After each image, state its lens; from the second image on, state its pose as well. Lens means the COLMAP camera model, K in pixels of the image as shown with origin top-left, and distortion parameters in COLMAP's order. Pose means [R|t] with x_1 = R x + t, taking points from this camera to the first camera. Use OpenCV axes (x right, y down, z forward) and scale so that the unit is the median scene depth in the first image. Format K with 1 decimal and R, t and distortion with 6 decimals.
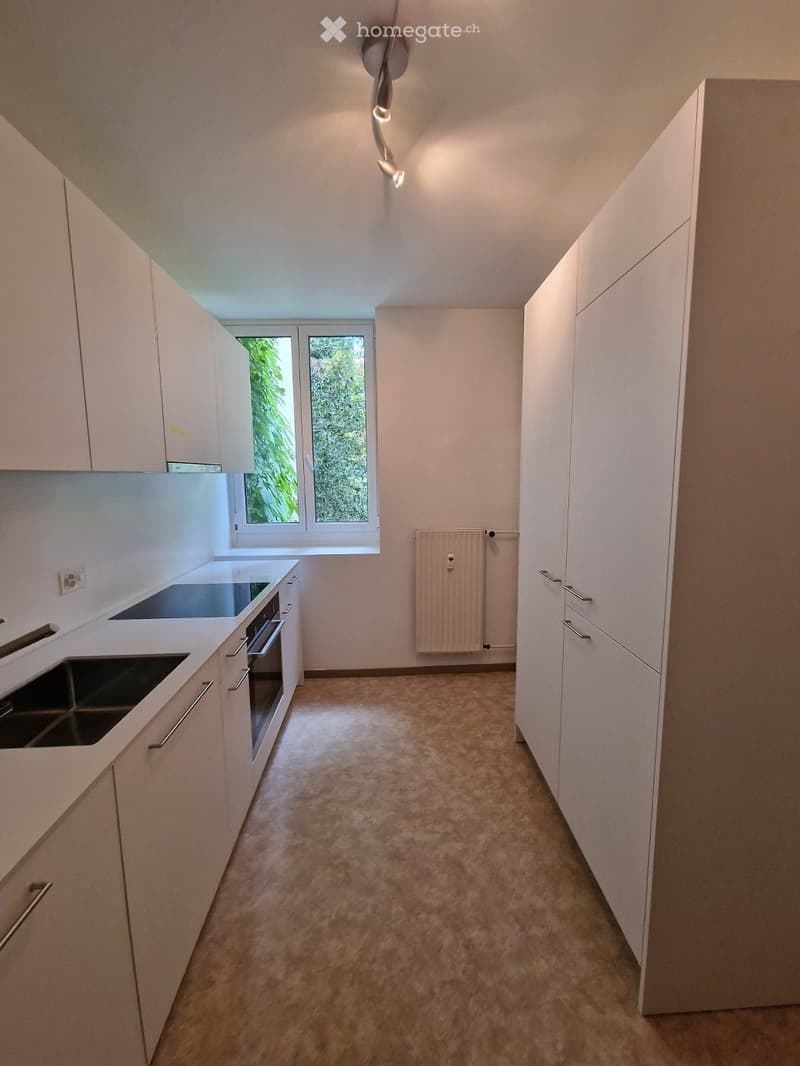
lens RADIAL K [[432.3, 0, 398.3], [0, 432.3, 527.3], [0, 0, 1]] dist [-0.000933, -0.004779]
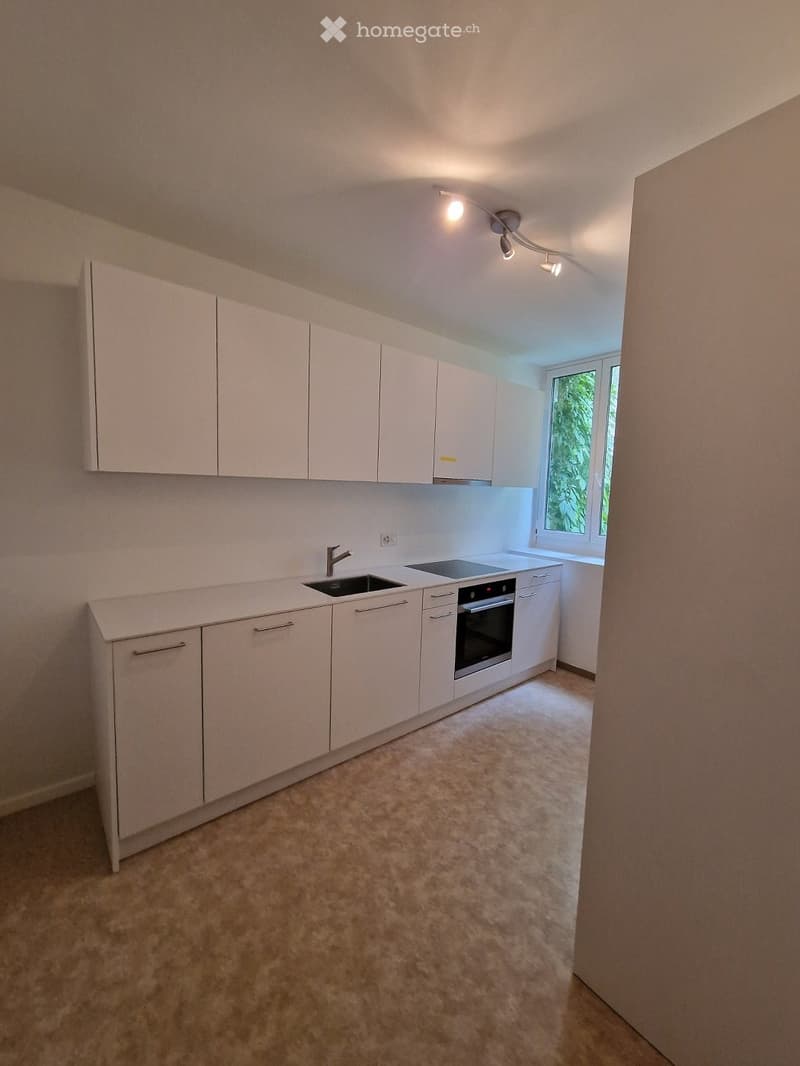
lens RADIAL K [[432.3, 0, 407.3], [0, 432.3, 530.5], [0, 0, 1]] dist [-0.000933, -0.004779]
pose [[0.609127, 0.114068, -0.784827, 0.702707], [-0.134648, 0.990110, 0.039400, -0.002721], [0.781559, 0.081676, 0.618461, -0.097507]]
